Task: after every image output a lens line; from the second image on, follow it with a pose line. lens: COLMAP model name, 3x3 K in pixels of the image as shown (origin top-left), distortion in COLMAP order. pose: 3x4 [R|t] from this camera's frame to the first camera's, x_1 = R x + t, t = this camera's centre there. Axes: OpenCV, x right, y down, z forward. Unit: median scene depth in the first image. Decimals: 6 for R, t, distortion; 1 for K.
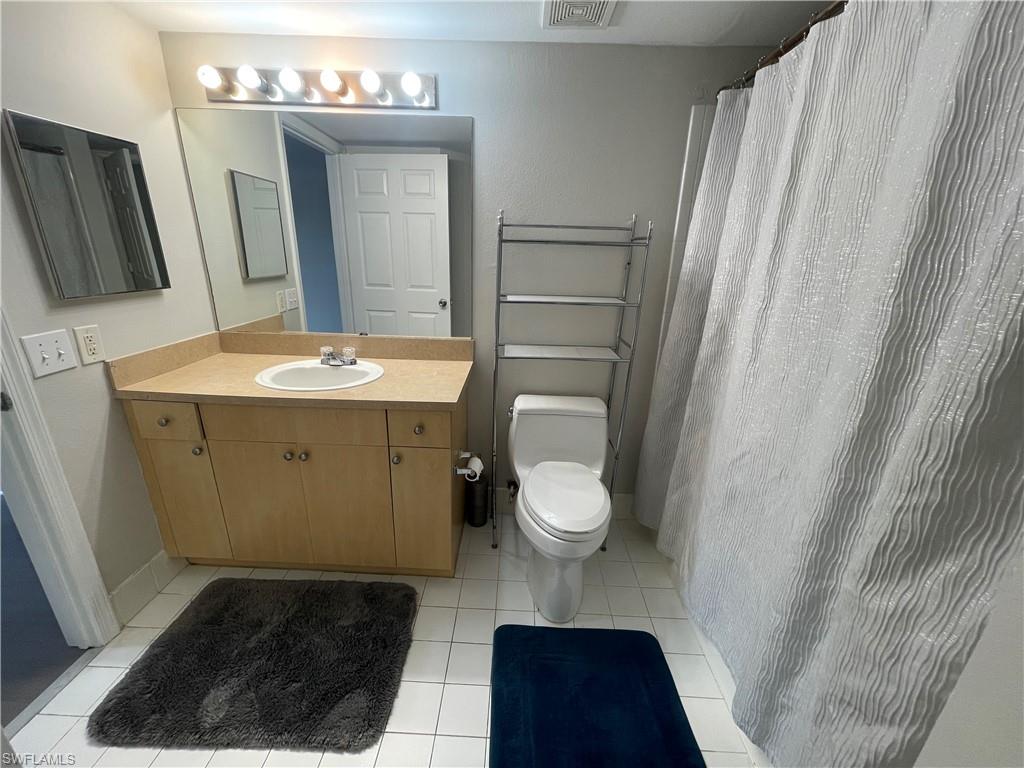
lens RADIAL K [[412.9, 0, 508.5], [0, 412.9, 384.7], [0, 0, 1]] dist [-0.010331, 0.008944]
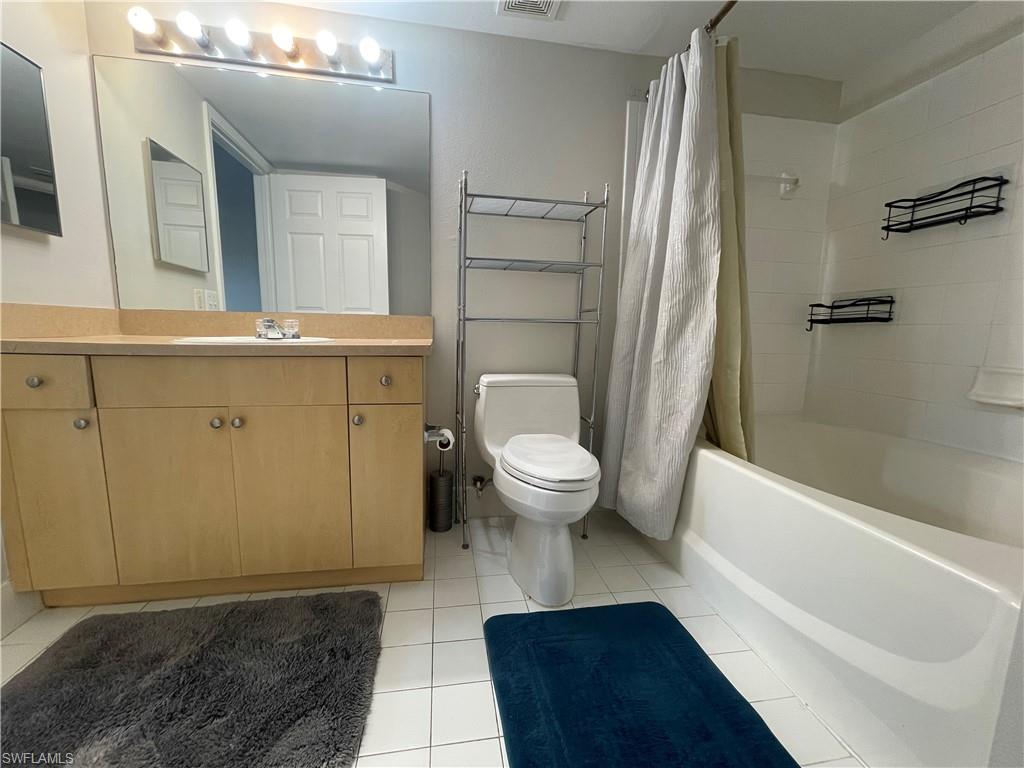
lens RADIAL K [[412.0, 0, 508.6], [0, 412.0, 386.0], [0, 0, 1]] dist [-0.000712, -0.000374]
pose [[0.981370, -0.036671, 0.188593, -0.116940], [0.069631, 0.982765, -0.171243, 0.262399], [-0.179063, 0.181184, 0.967010, 0.105134]]
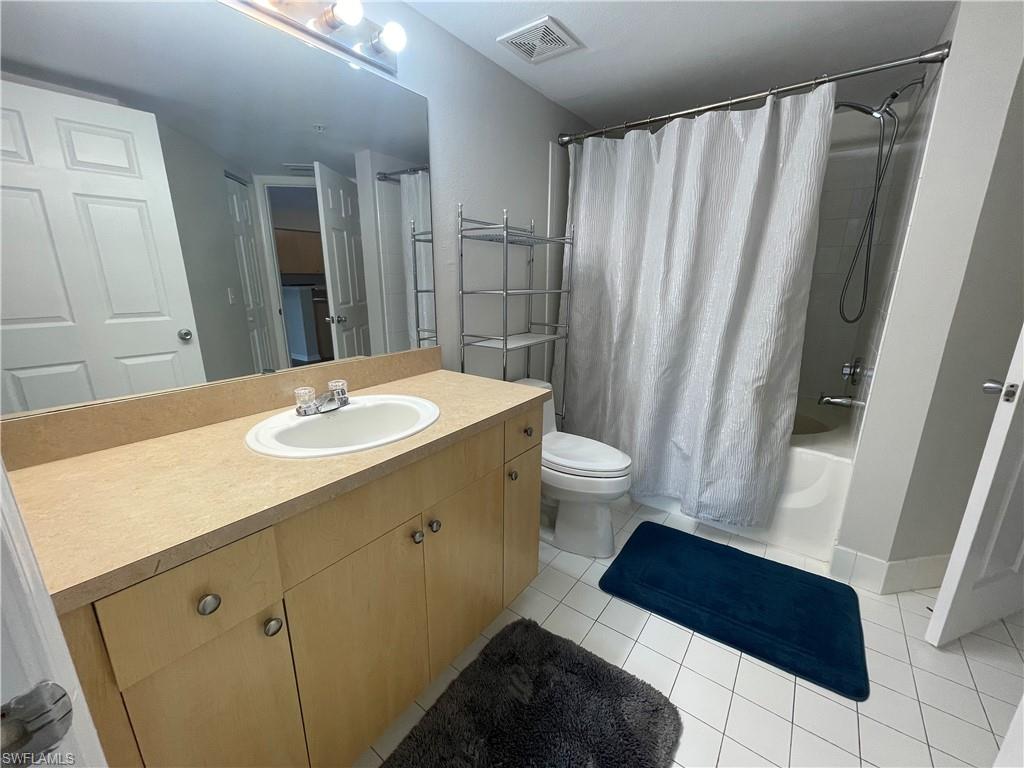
lens RADIAL K [[414.8, 0, 510.0], [0, 414.8, 385.2], [0, 0, 1]] dist [0.002201, 0.000223]
pose [[0.575507, -0.230335, 0.784690, -0.862842], [0.269702, 0.959292, 0.083782, -0.072700], [-0.772045, 0.163415, 0.614201, 0.403337]]
